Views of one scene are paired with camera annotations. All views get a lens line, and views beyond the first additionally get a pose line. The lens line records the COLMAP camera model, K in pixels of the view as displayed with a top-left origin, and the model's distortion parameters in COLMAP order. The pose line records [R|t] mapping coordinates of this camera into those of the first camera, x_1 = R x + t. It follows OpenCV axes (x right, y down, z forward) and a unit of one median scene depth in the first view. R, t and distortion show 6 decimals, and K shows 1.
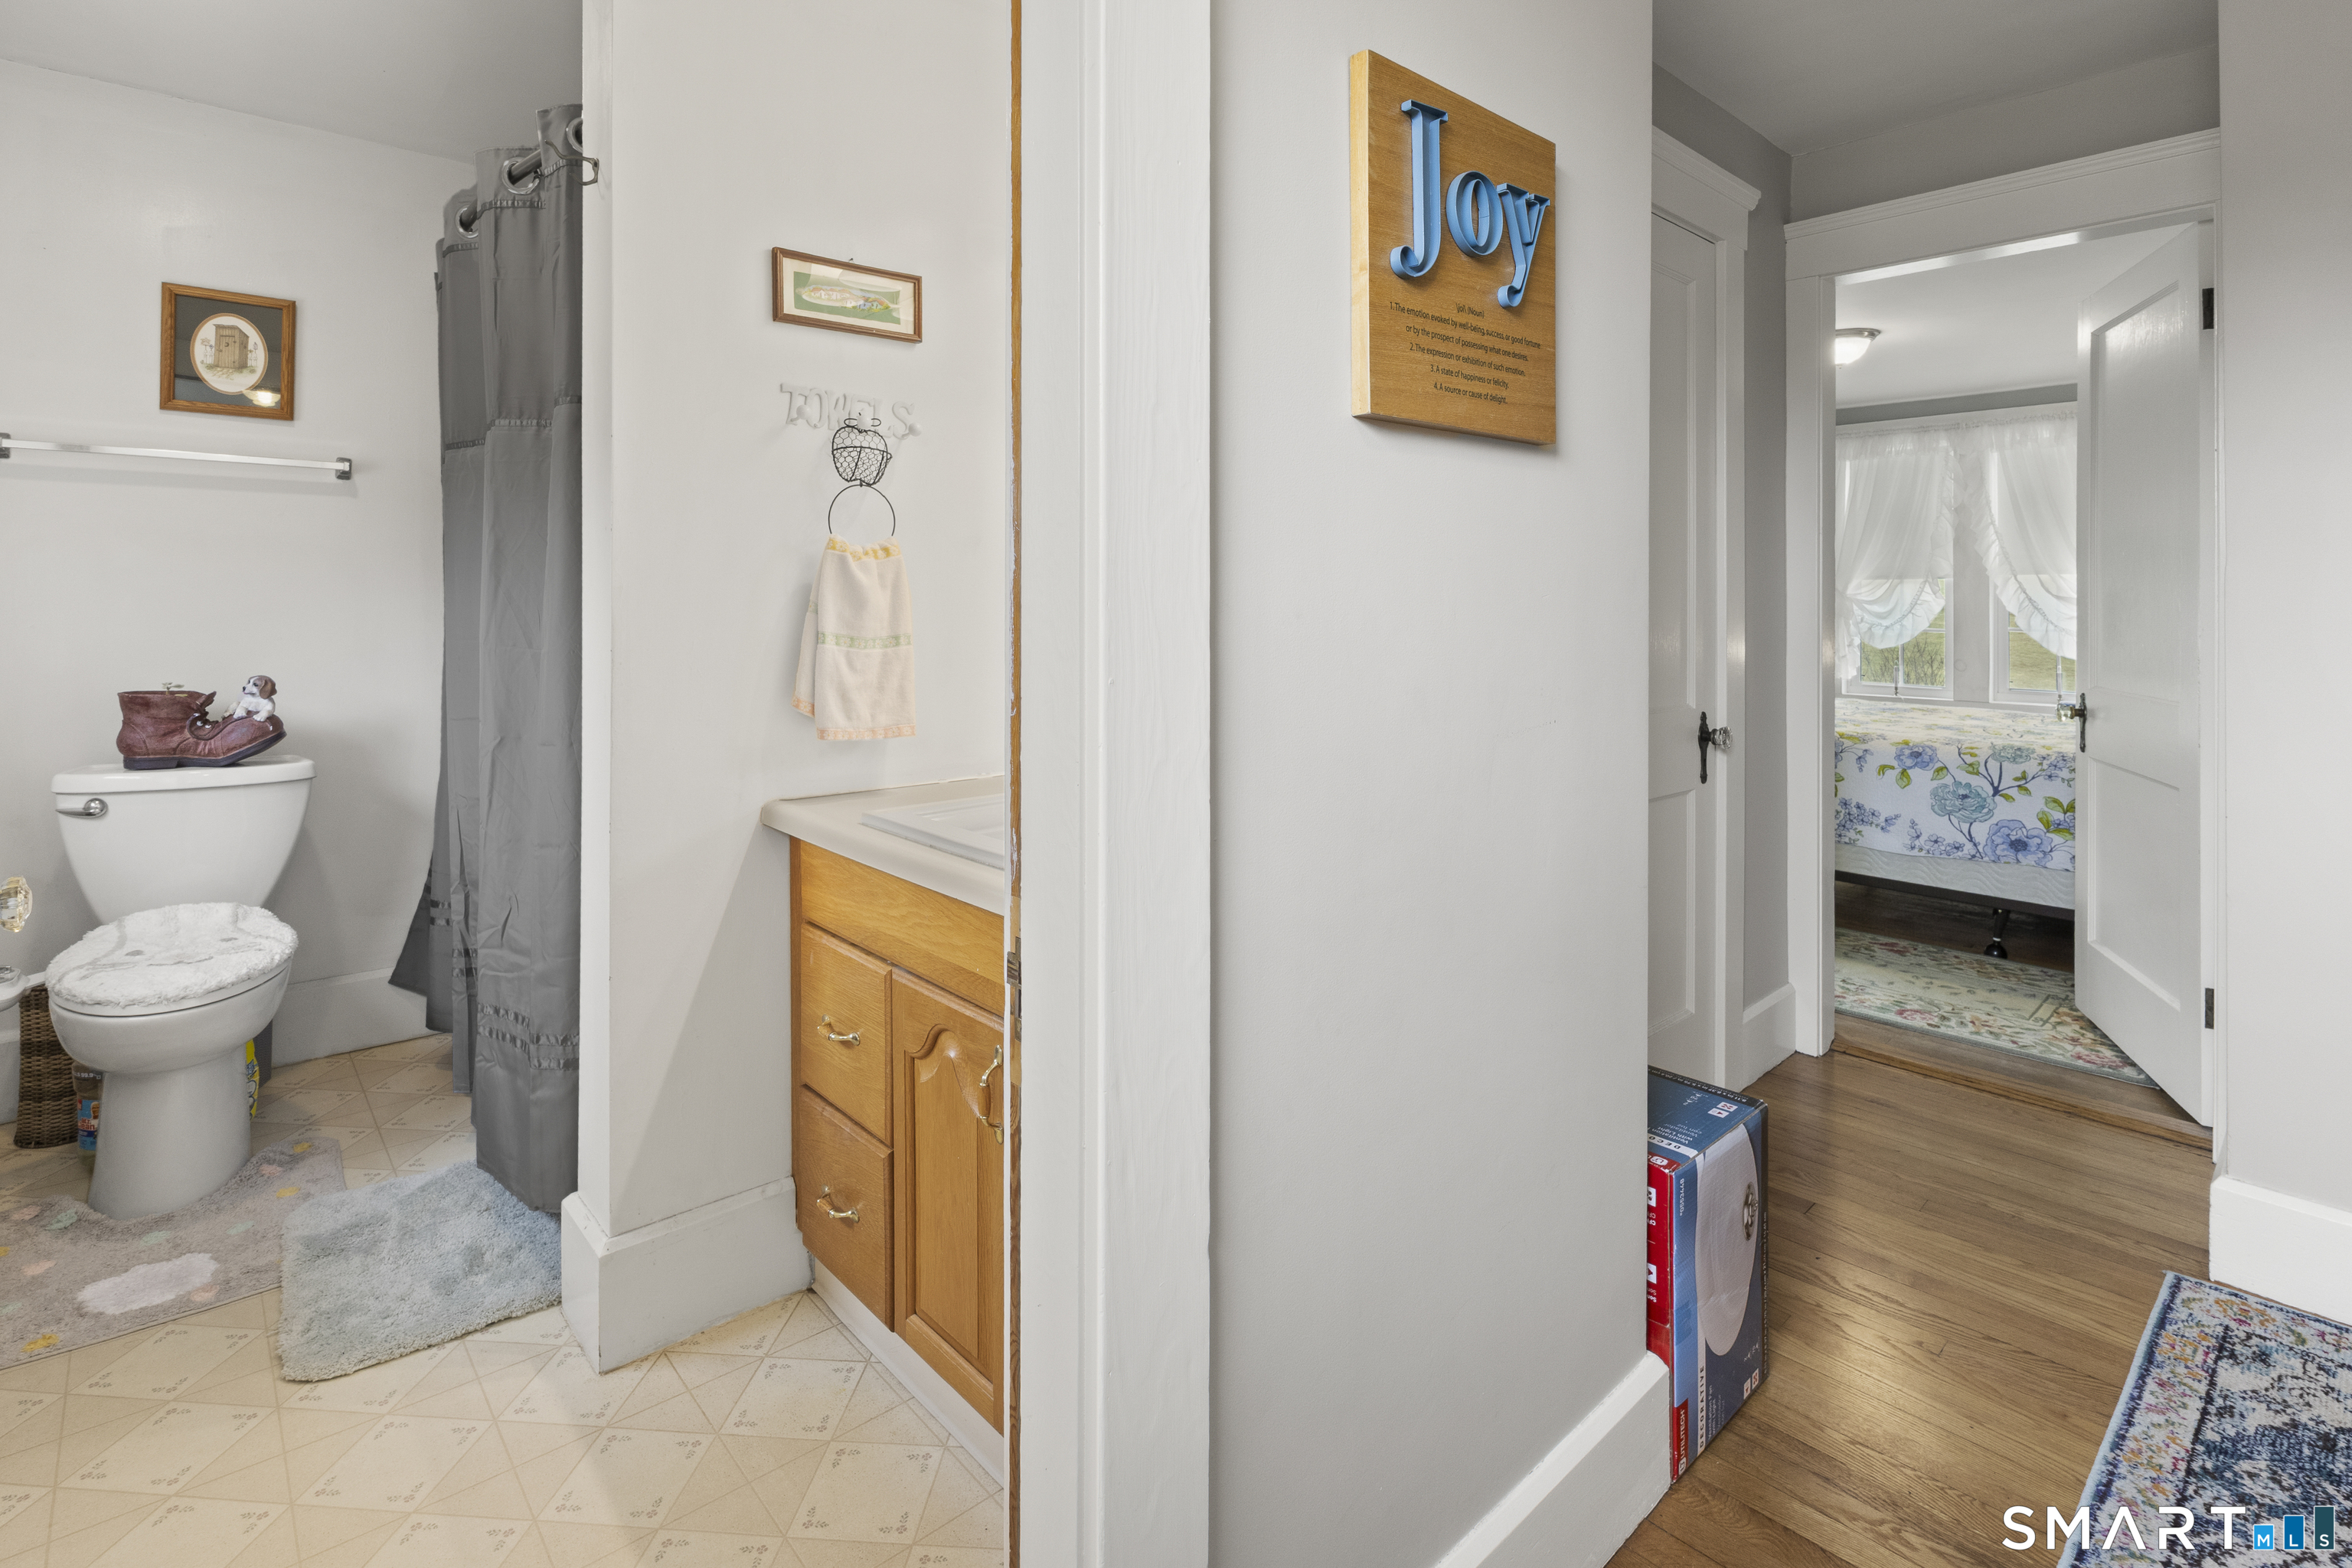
lens RADIAL K [[1142.8, 0, 1169.1], [0, 1142.8, 592.2], [0, 0, 1]] dist [0.000393, 0.000836]
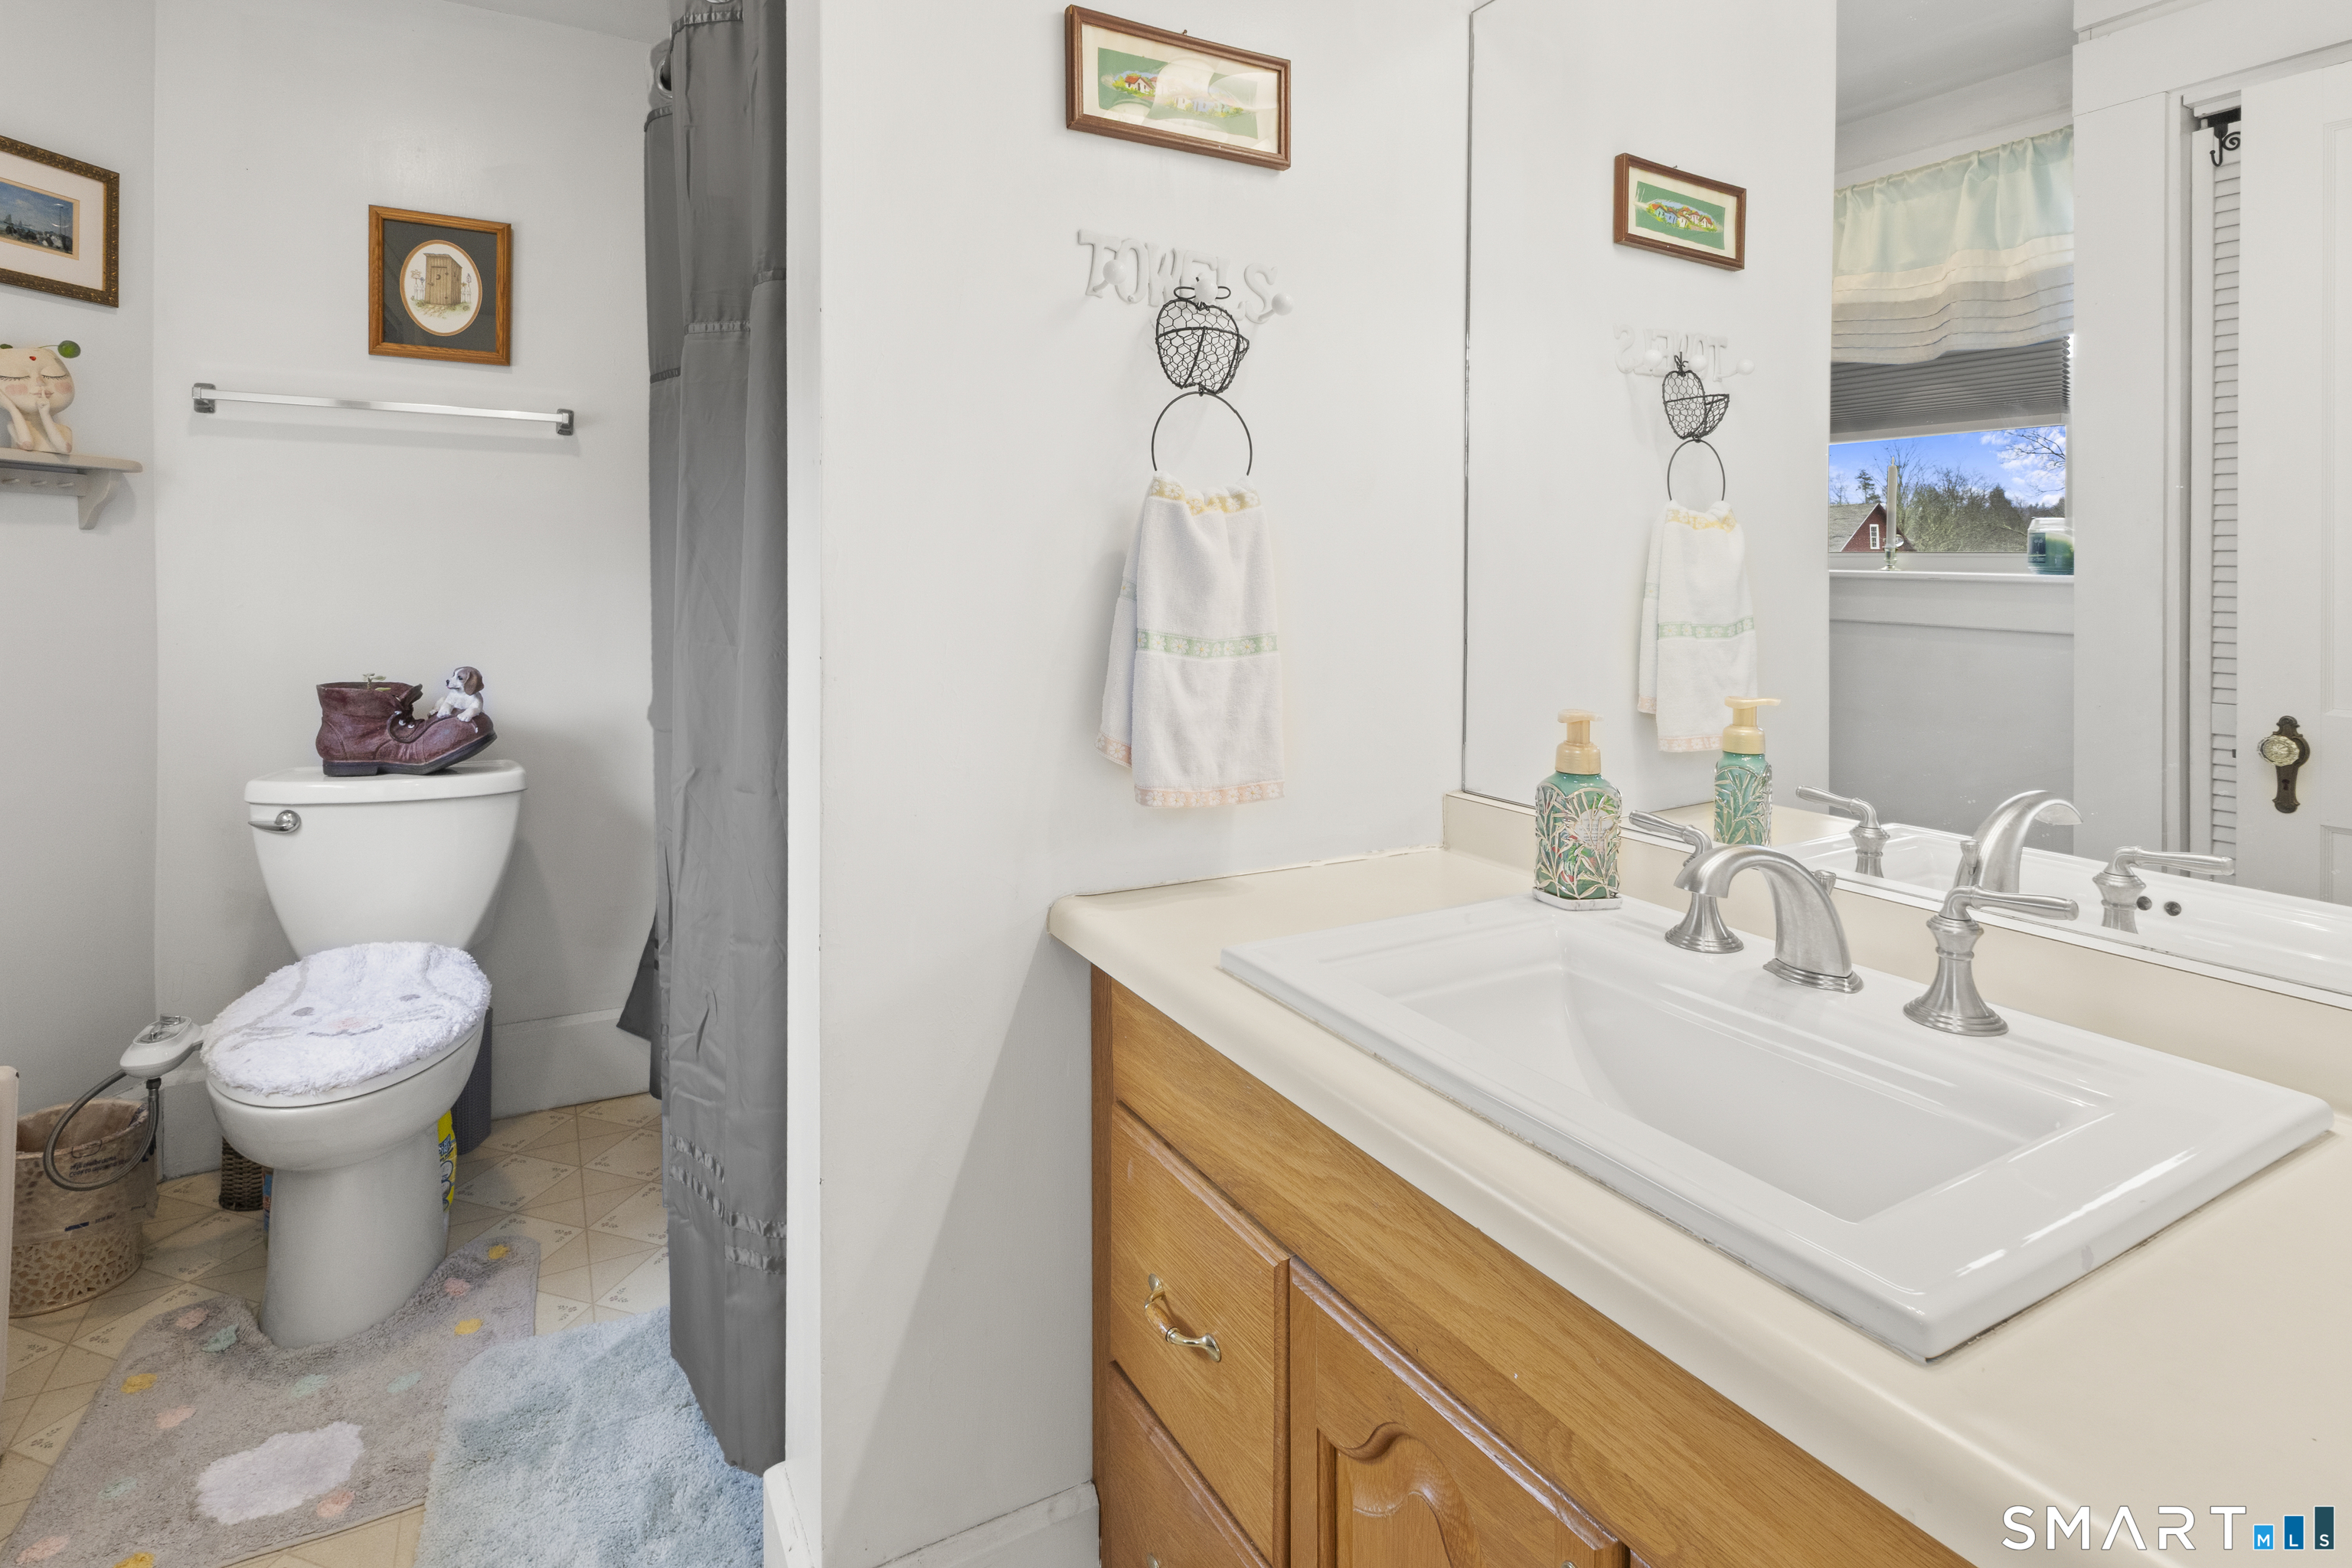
lens RADIAL K [[1142.8, 0, 1169.1], [0, 1142.8, 592.2], [0, 0, 1]] dist [0.000393, 0.000836]
pose [[0.977812, 0.005860, -0.209404, -0.145623], [-0.002385, 0.999855, 0.016846, 0.003764], [0.209472, -0.015973, 0.977684, 0.362928]]
